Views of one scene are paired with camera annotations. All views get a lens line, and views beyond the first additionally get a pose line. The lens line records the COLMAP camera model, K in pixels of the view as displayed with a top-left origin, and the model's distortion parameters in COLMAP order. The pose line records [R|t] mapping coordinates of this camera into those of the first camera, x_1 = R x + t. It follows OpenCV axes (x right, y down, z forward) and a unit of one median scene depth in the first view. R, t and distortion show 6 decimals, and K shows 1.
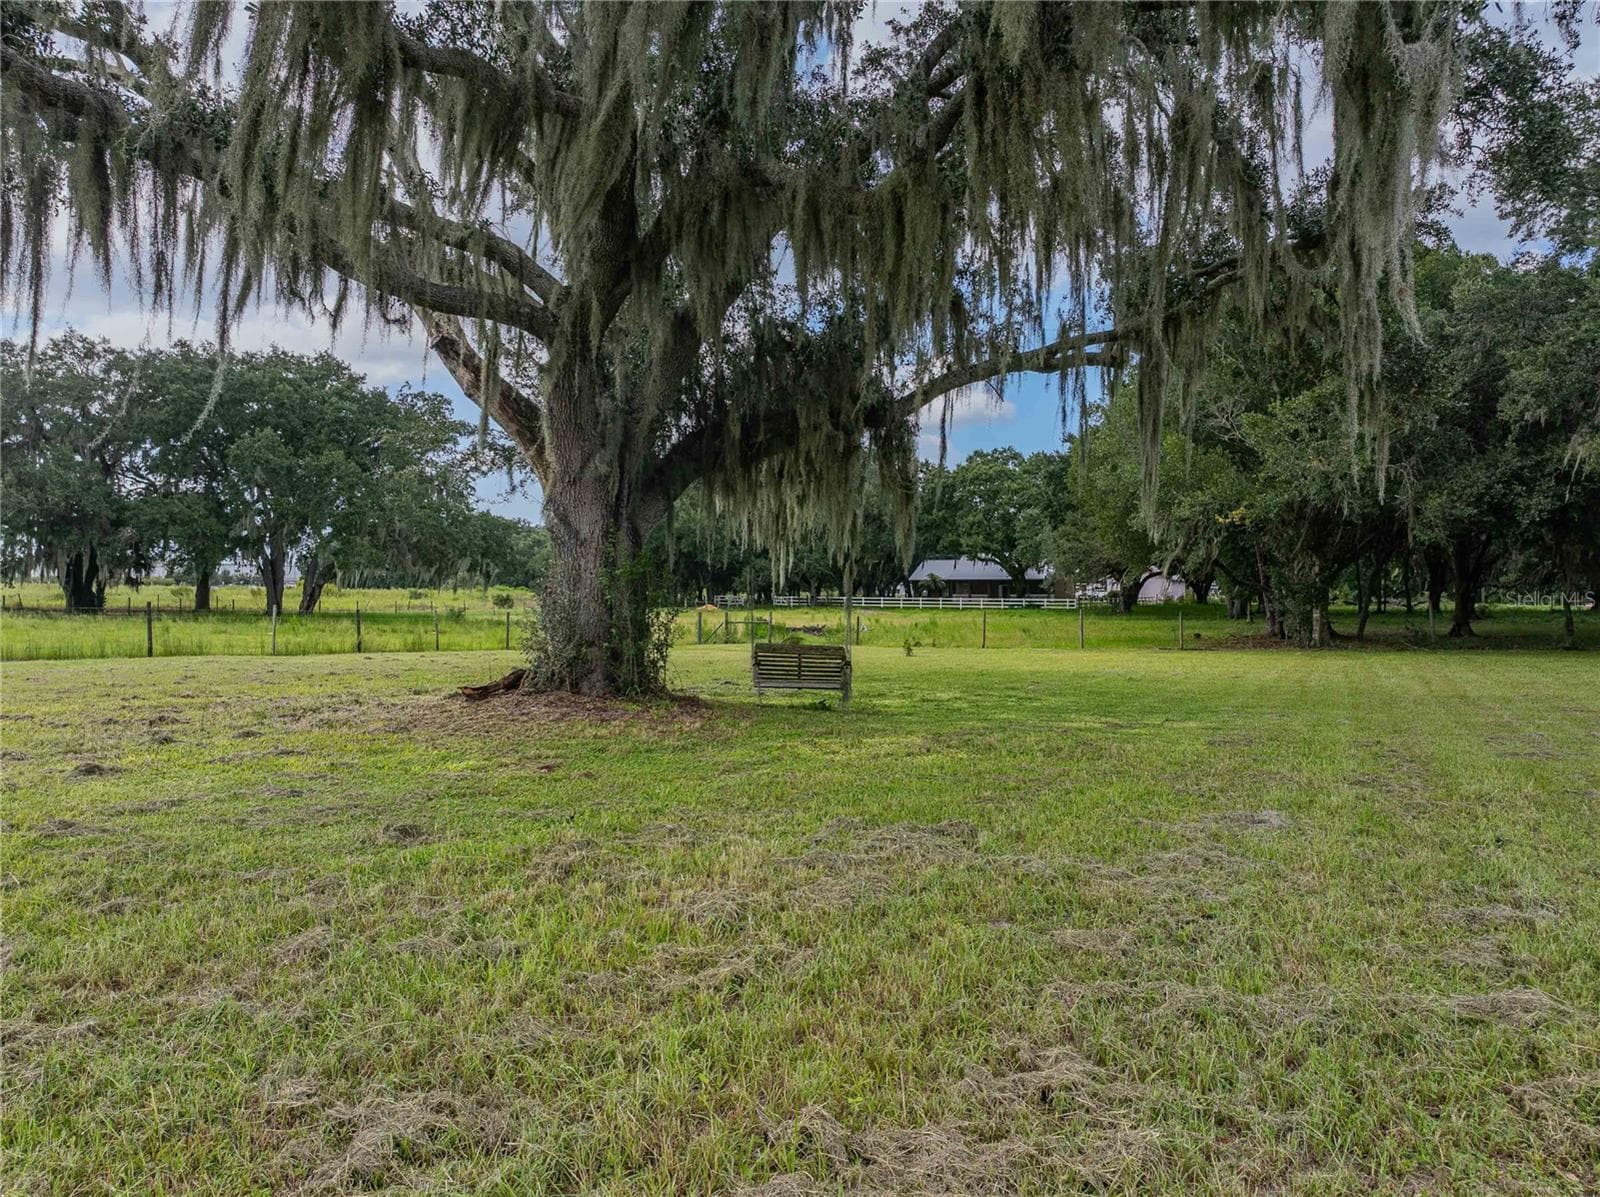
lens RADIAL K [[1137.0, 0, 808.6], [0, 1137.0, 593.2], [0, 0, 1]] dist [-0.010021, -0.061915]
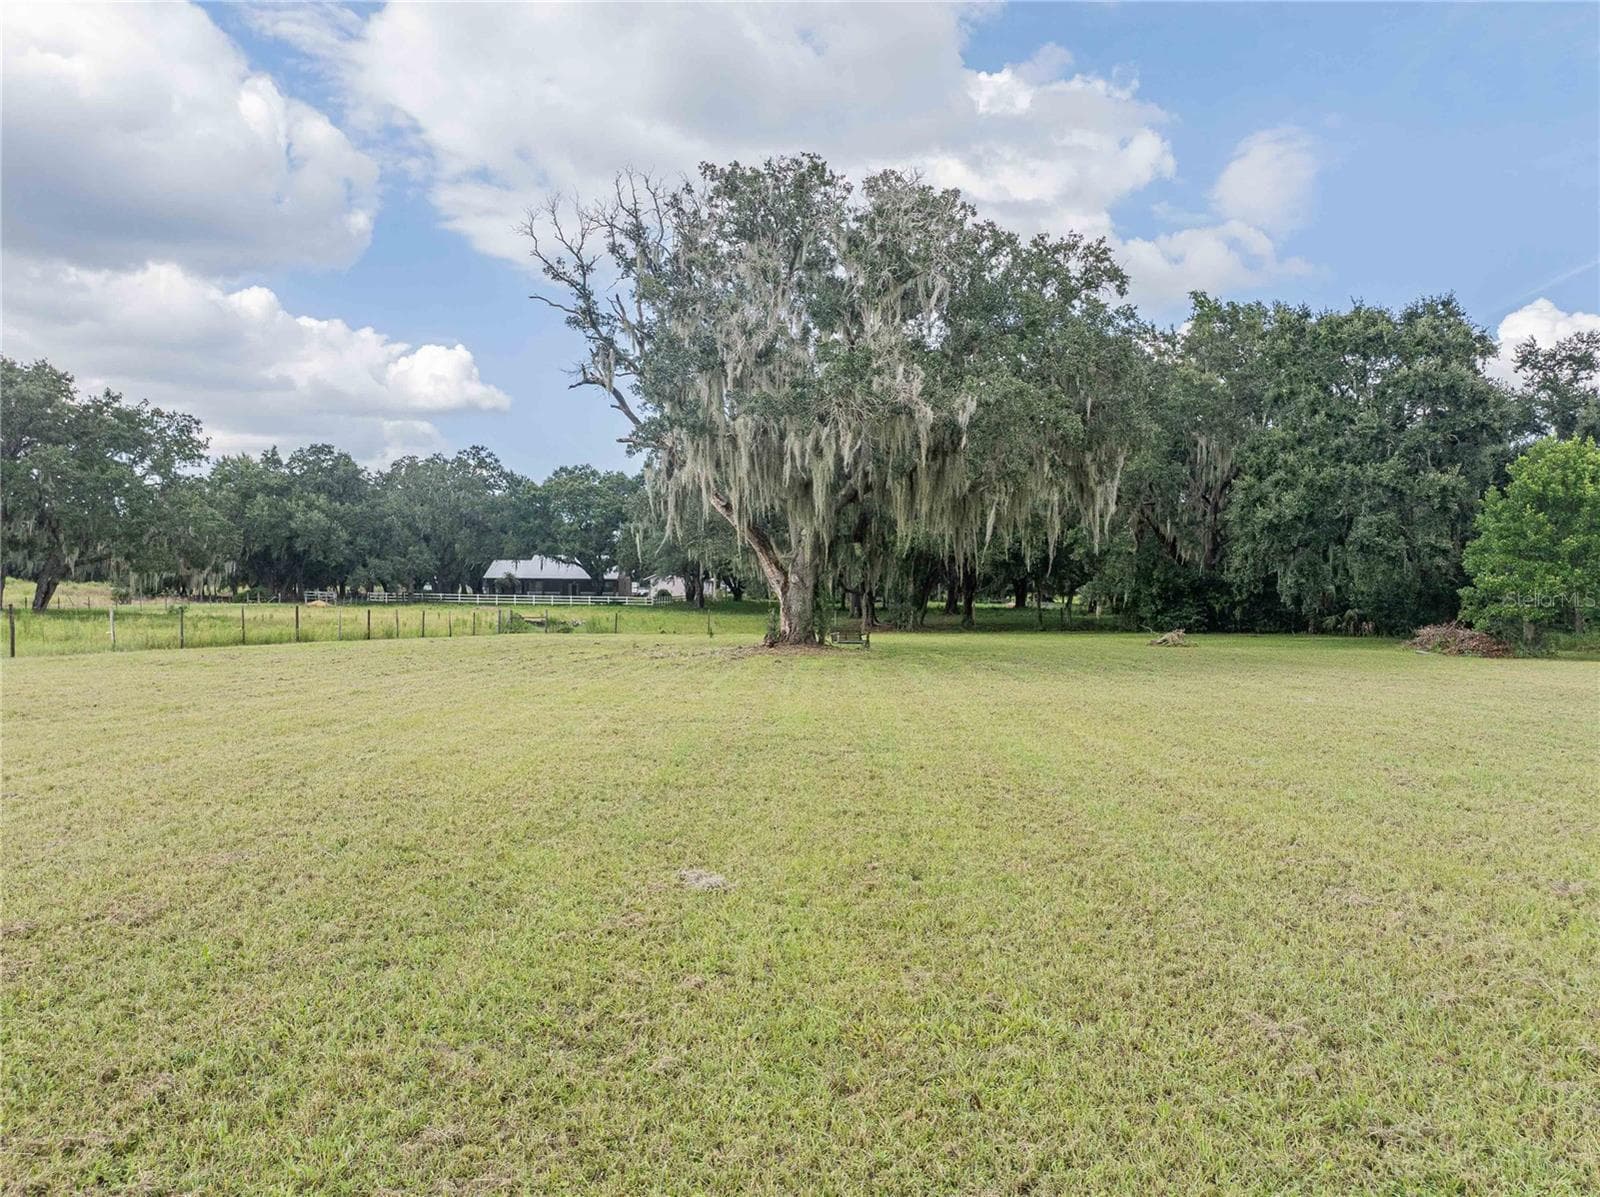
lens RADIAL K [[1137.0, 0, 808.6], [0, 1137.0, 593.2], [0, 0, 1]] dist [-0.010021, -0.061915]
pose [[0.897324, 0.006364, 0.441326, -0.148557], [-0.008552, 0.999959, 0.002969, -0.004217], [-0.441289, -0.006438, 0.897342, -0.151797]]
